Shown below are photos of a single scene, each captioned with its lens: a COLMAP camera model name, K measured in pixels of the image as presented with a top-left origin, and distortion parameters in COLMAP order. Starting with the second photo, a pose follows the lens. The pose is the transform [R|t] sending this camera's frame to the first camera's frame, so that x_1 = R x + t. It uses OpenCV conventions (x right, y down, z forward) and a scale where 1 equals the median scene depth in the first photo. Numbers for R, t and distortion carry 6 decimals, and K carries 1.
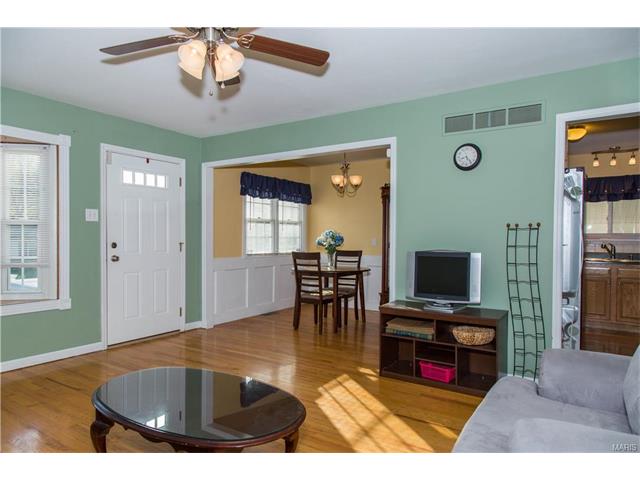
lens RADIAL K [[413.0, 0, 320.3], [0, 413.0, 242.5], [0, 0, 1]] dist [0.000301, -0.000924]
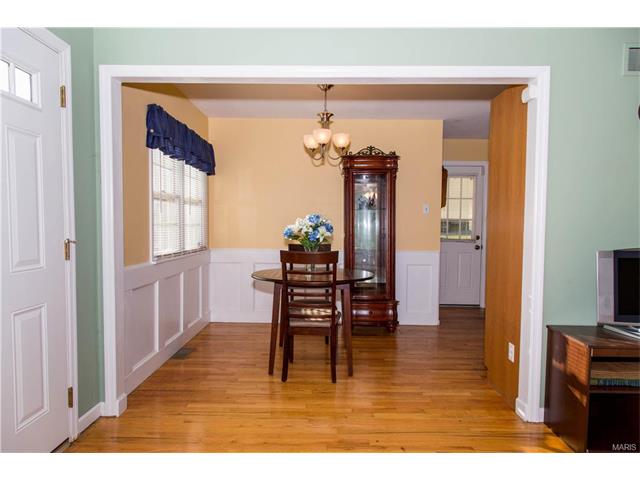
lens RADIAL K [[420.8, 0, 317.8], [0, 420.8, 247.1], [0, 0, 1]] dist [-0.003931, -0.002872]
pose [[0.845534, -0.027379, 0.533219, -0.351125], [0.004267, 0.998999, 0.044529, -0.009976], [-0.533904, -0.035376, 0.844805, 0.489725]]
